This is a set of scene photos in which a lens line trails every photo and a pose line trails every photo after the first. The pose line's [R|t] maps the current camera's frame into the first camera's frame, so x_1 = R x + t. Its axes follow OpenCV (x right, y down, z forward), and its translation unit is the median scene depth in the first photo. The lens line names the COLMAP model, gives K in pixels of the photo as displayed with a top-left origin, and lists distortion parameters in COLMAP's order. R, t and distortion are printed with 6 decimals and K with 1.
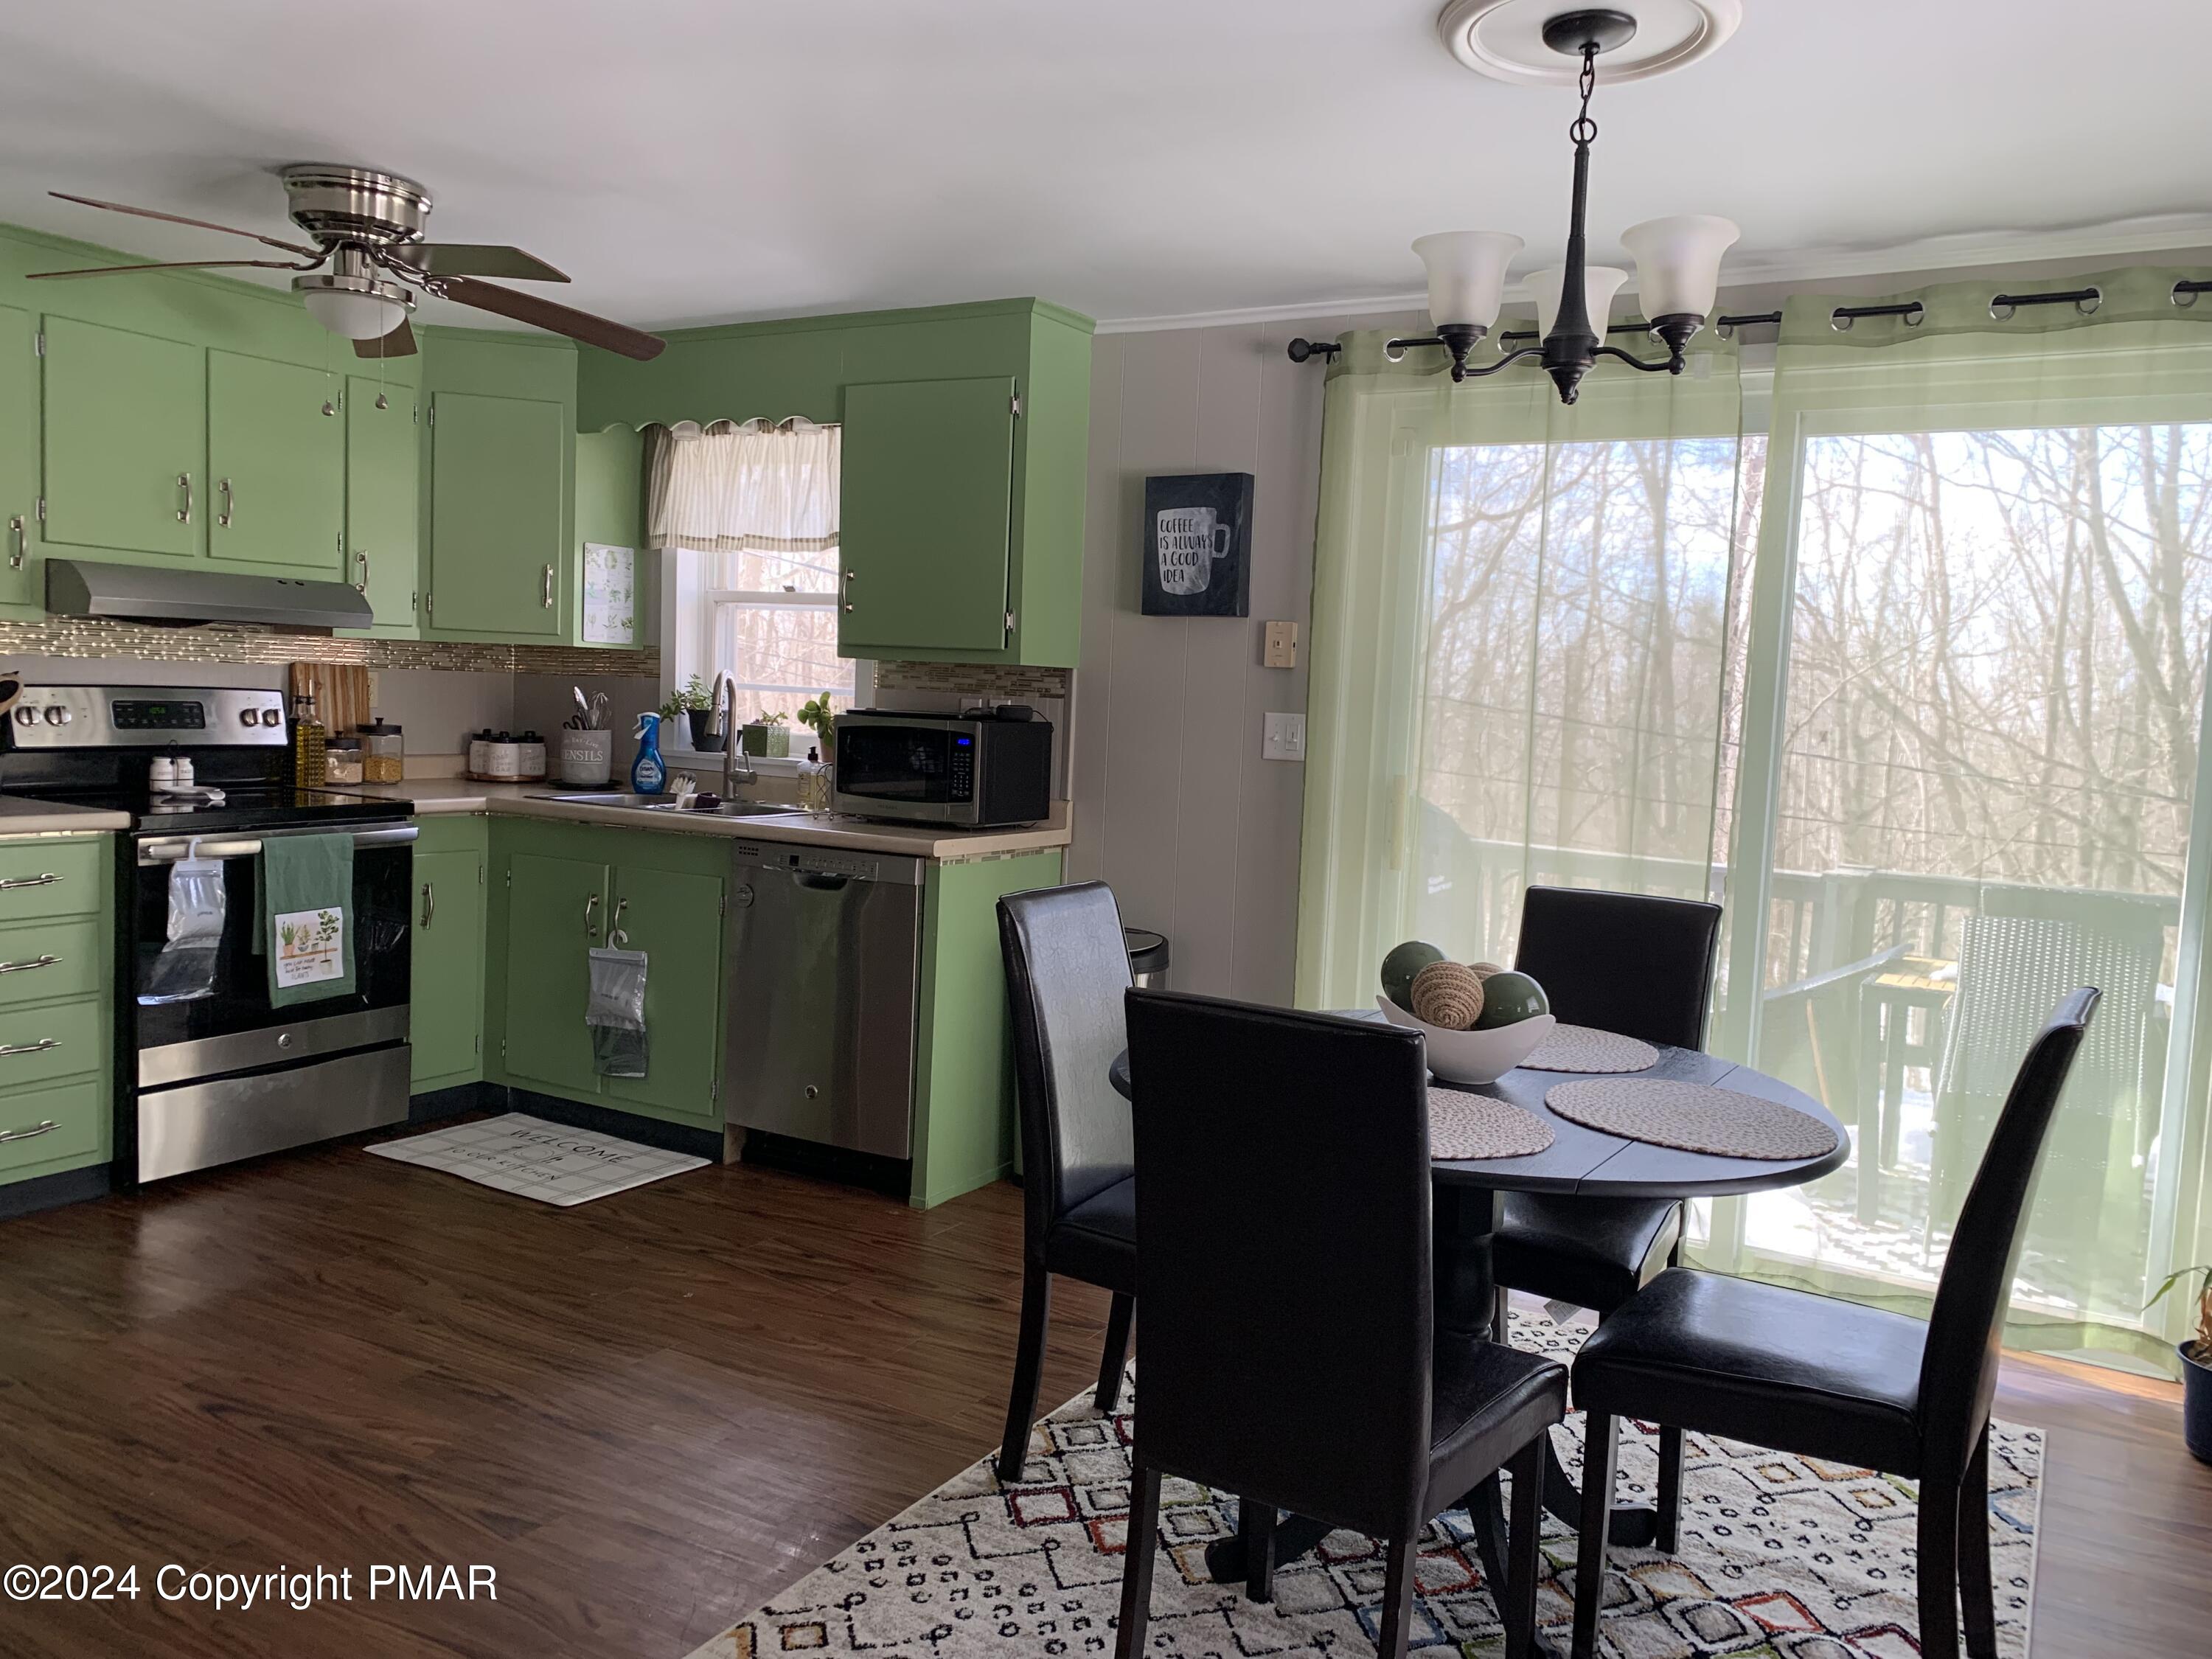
lens RADIAL K [[1681.3, 0, 1113.6], [0, 1681.3, 825.3], [0, 0, 1]] dist [0.045868, -0.051991]
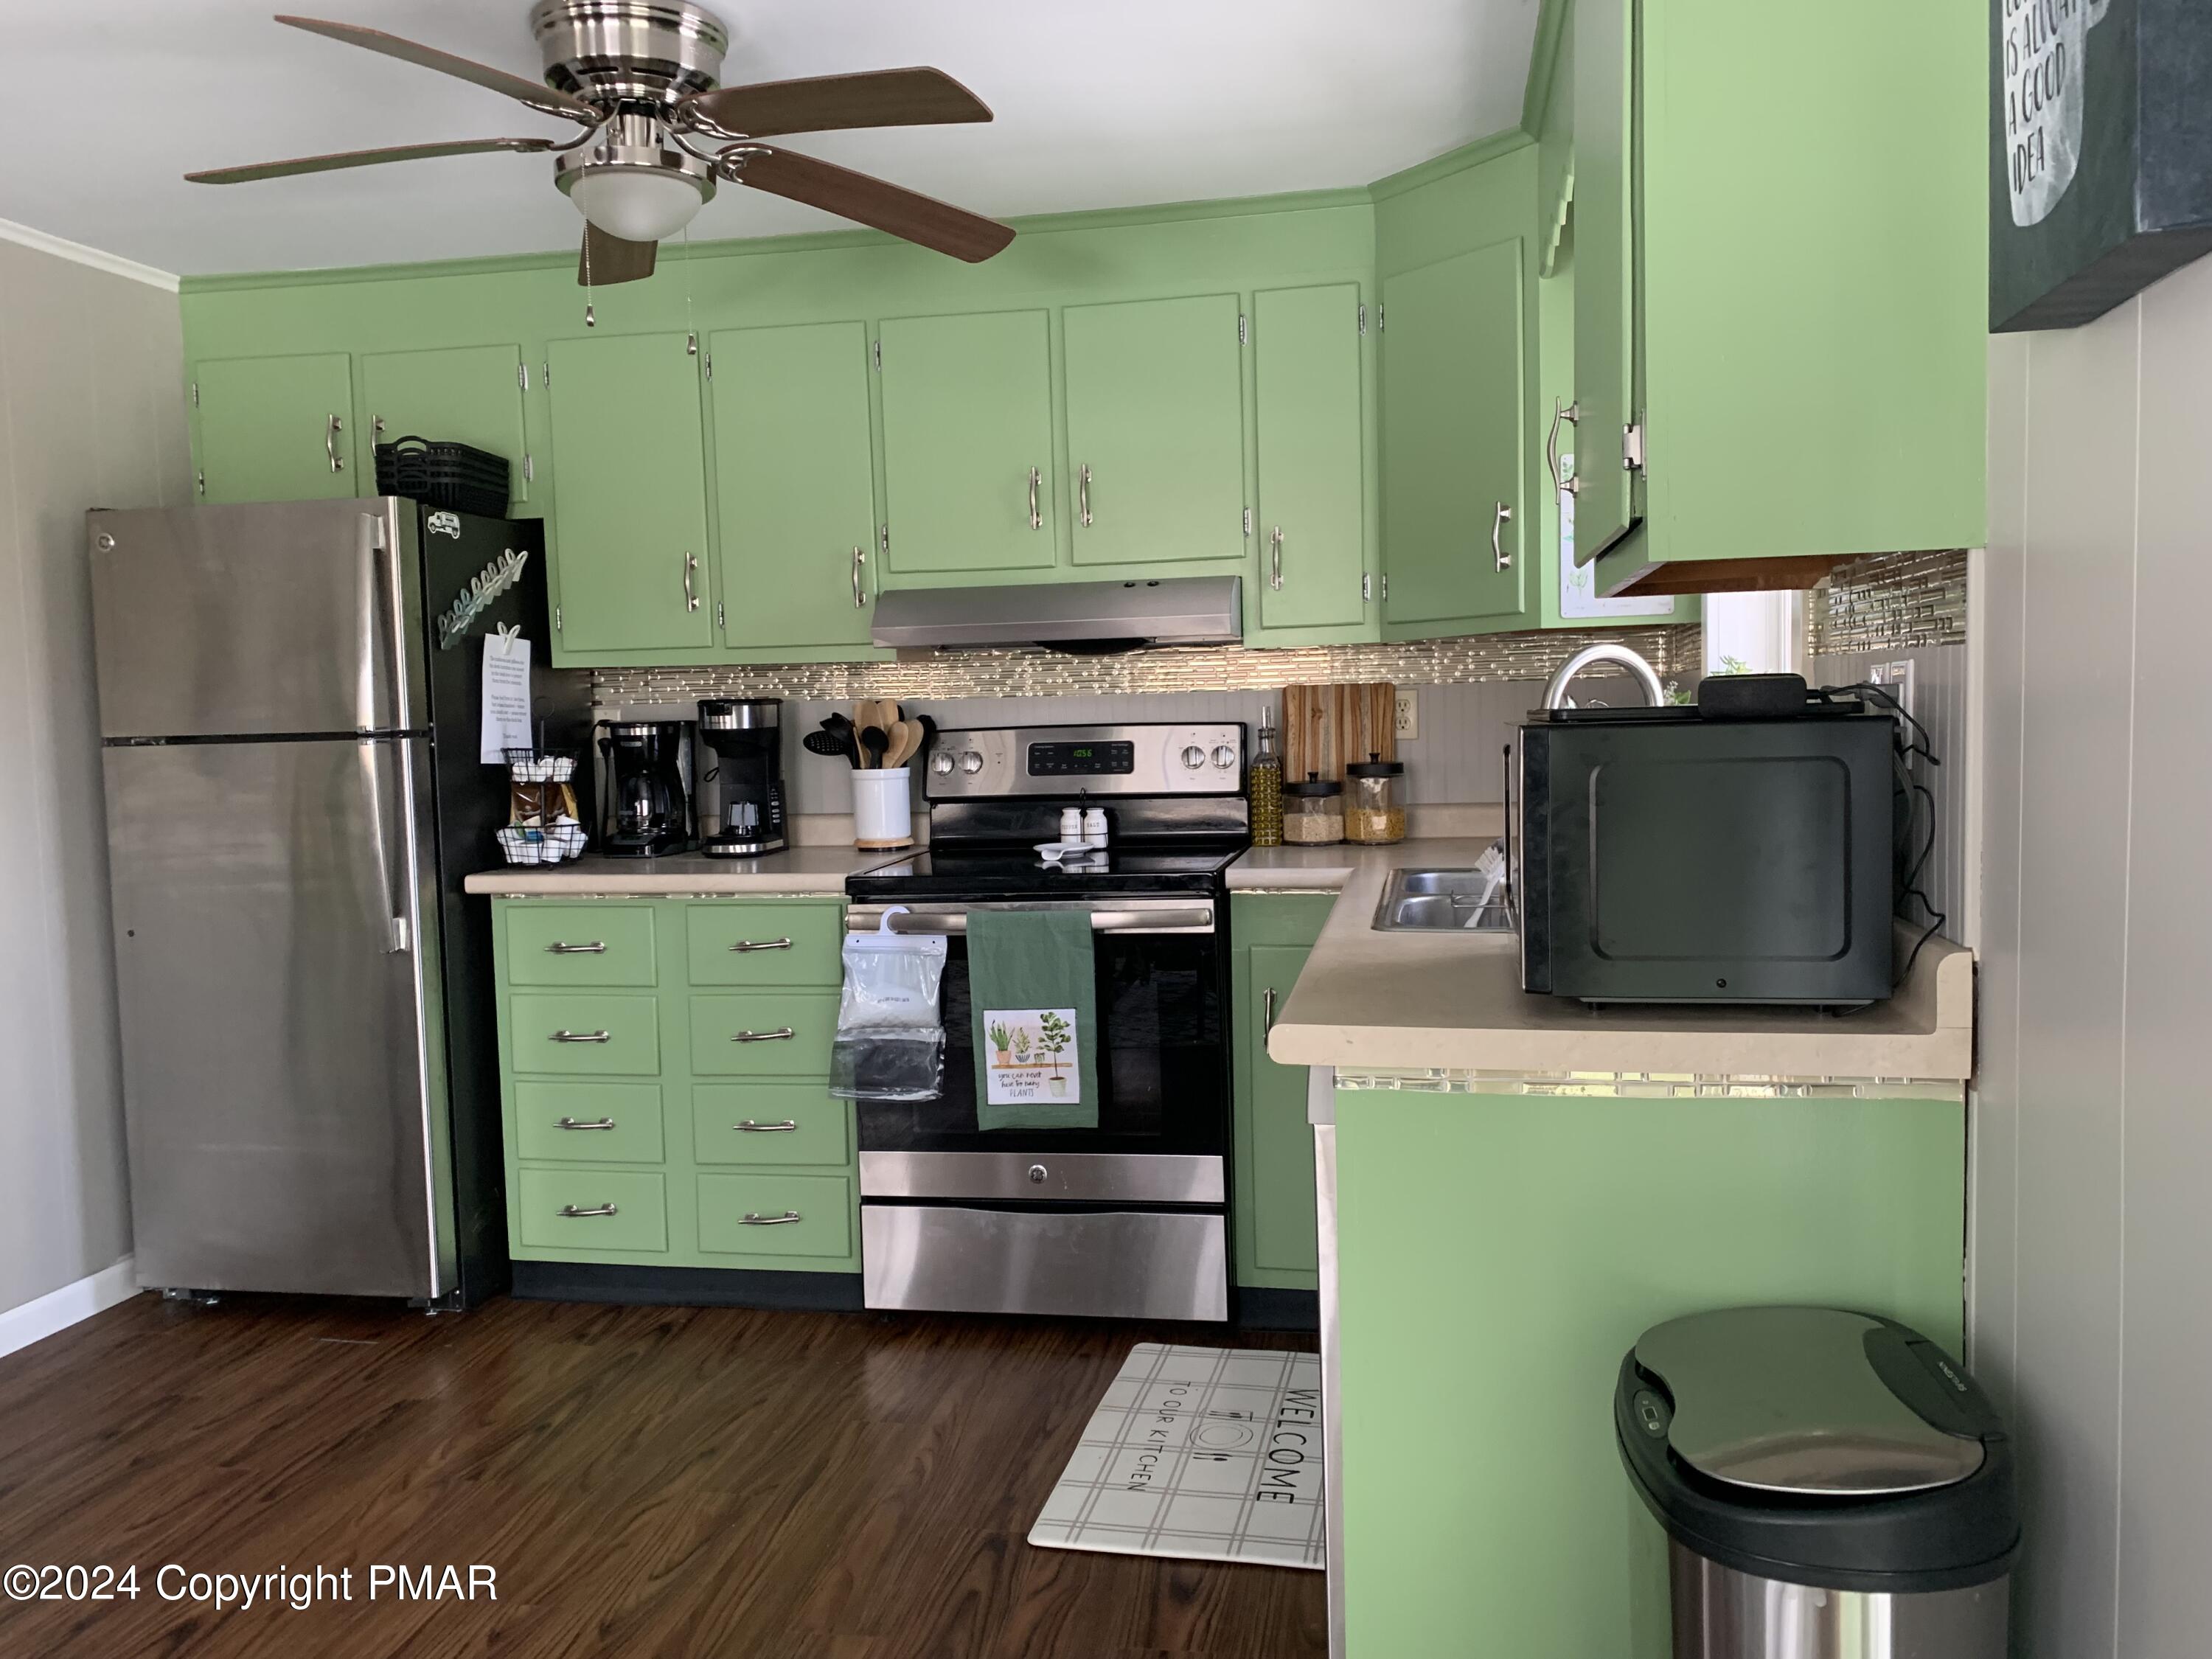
lens RADIAL K [[1681.3, 0, 1102.4], [0, 1681.3, 815.7], [0, 0, 1]] dist [0.045868, -0.051991]
pose [[0.329058, 0.003355, -0.944304, 0.246613], [-0.037415, 0.999255, -0.009488, -0.030229], [0.943568, 0.038454, 0.328938, 0.770887]]
